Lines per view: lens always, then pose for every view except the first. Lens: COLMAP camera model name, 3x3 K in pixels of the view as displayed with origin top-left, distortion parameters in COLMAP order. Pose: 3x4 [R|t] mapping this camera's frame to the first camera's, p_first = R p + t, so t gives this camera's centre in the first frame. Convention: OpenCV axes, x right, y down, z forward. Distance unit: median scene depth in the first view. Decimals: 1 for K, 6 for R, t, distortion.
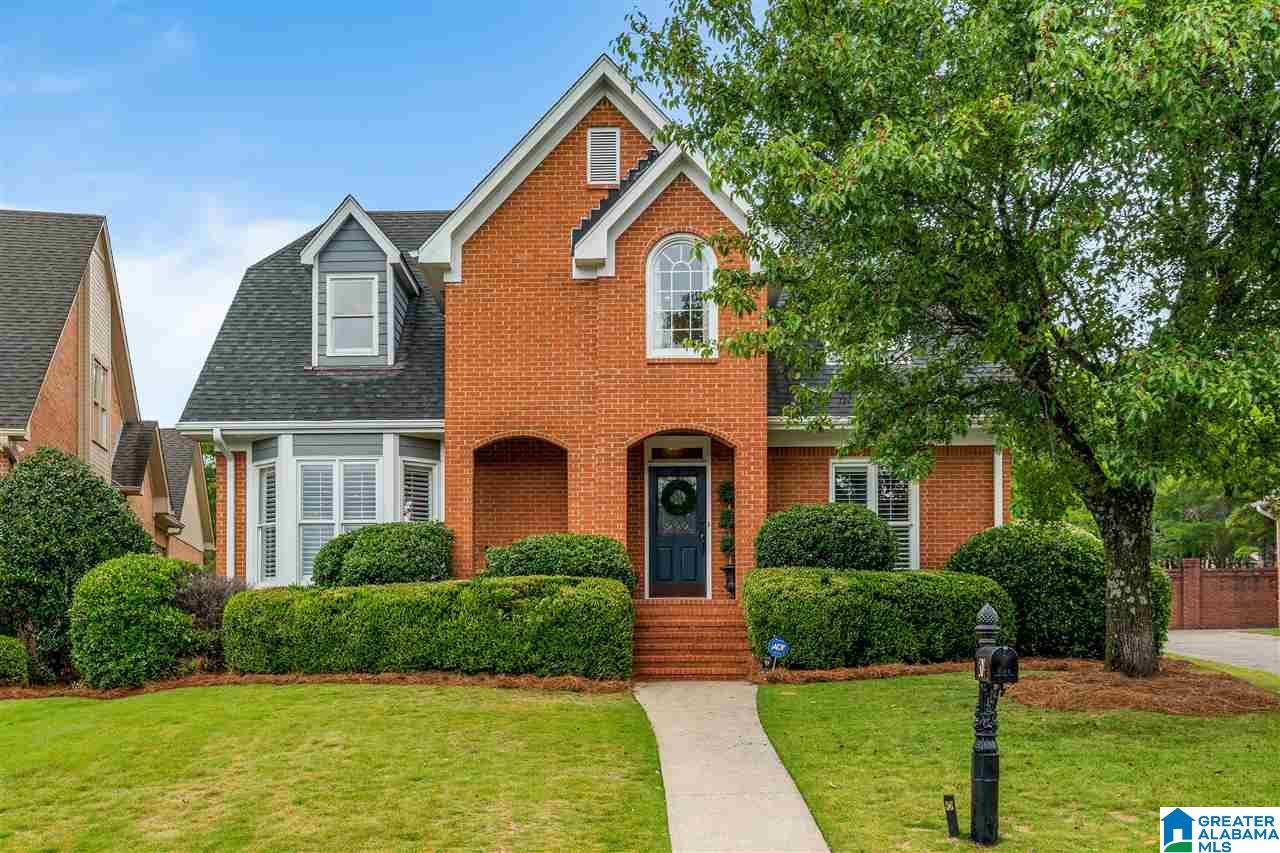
lens RADIAL K [[793.7, 0, 639.7], [0, 793.7, 425.8], [0, 0, 1]] dist [-0.002871, -0.001245]
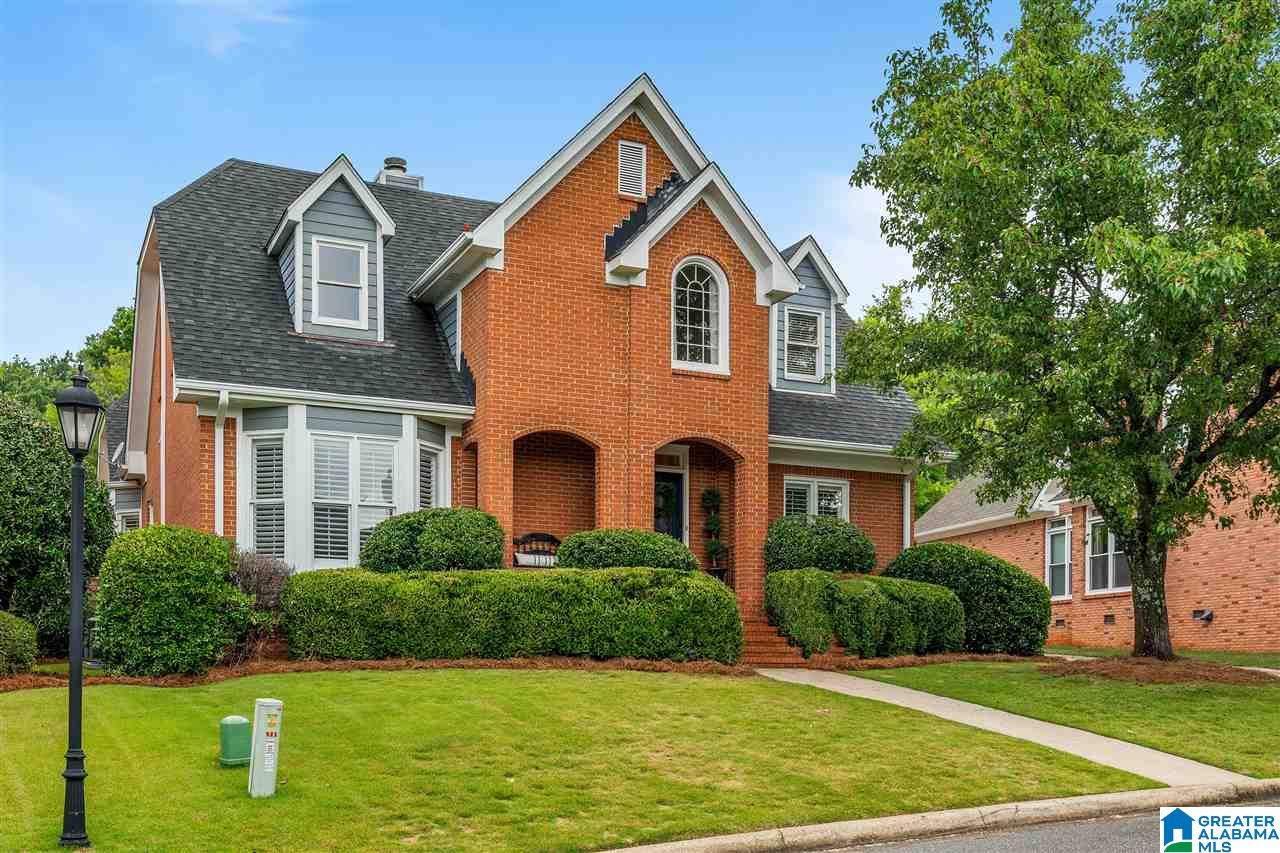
lens RADIAL K [[793.7, 0, 633.0], [0, 793.7, 427.5], [0, 0, 1]] dist [-0.002871, -0.001245]
pose [[0.949099, 0.094544, 0.300455, -0.351711], [-0.092091, 0.995500, -0.022348, 0.022102], [-0.301216, -0.006458, 0.953534, 0.004644]]
